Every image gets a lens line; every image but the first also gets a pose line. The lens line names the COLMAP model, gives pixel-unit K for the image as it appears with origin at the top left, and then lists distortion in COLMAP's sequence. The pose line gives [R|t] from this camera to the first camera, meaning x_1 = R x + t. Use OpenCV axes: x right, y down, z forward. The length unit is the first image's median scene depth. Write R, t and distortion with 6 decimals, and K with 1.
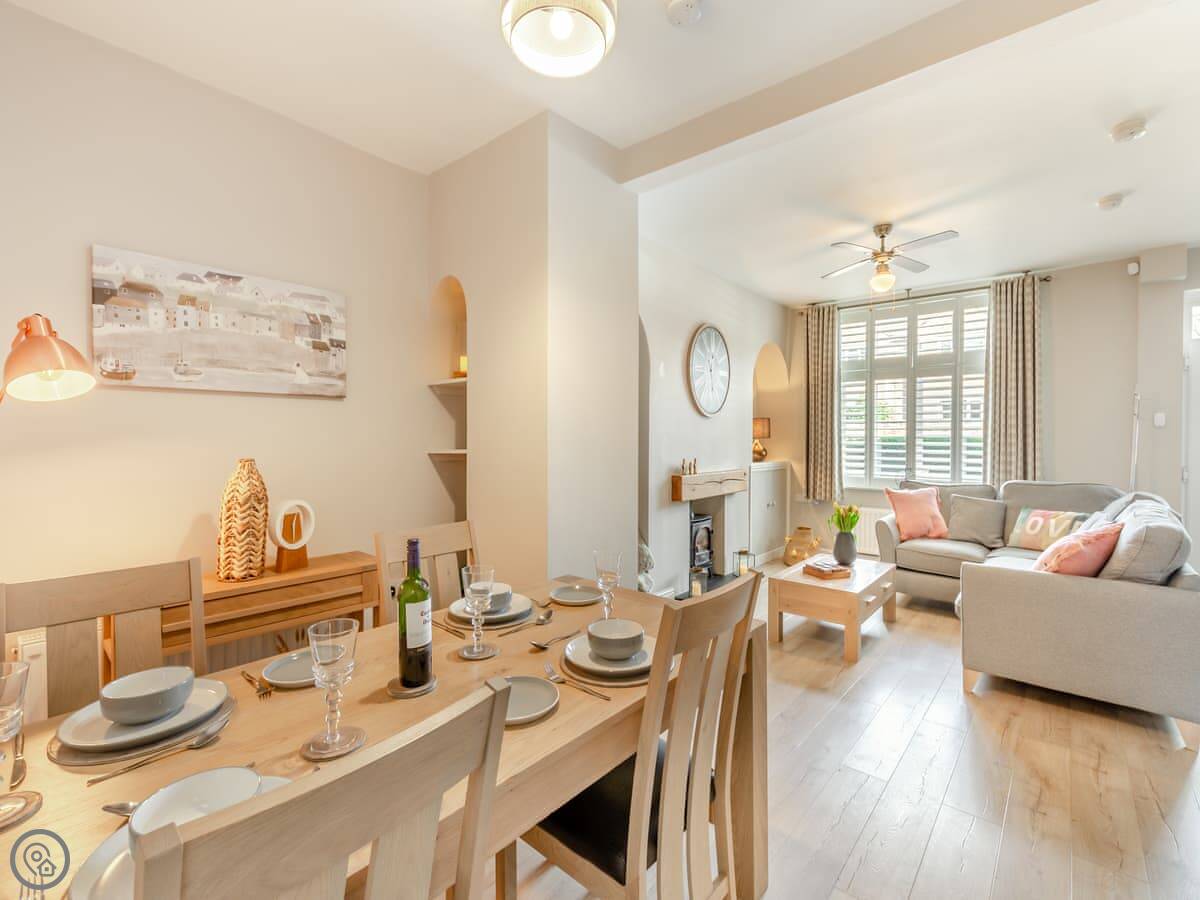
lens RADIAL K [[540.7, 0, 598.1], [0, 540.7, 441.0], [0, 0, 1]] dist [-0.002846, -0.001217]
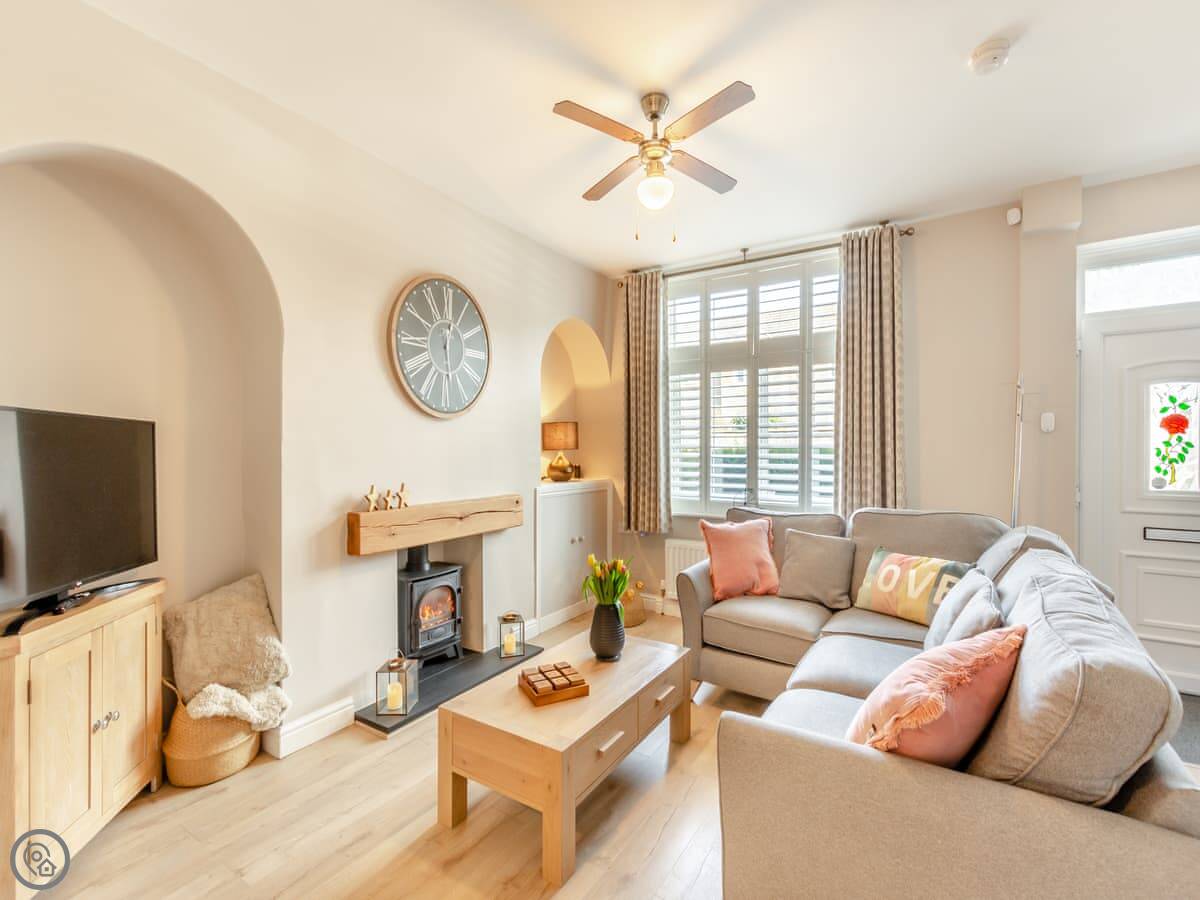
lens RADIAL K [[547.0, 0, 601.5], [0, 547.0, 451.3], [0, 0, 1]] dist [0.000260, 0.000155]
pose [[0.988020, -0.005995, 0.154210, 0.281500], [0.006066, 0.999982, 0.000010, -0.003147], [-0.154207, 0.000926, 0.988038, 0.306050]]
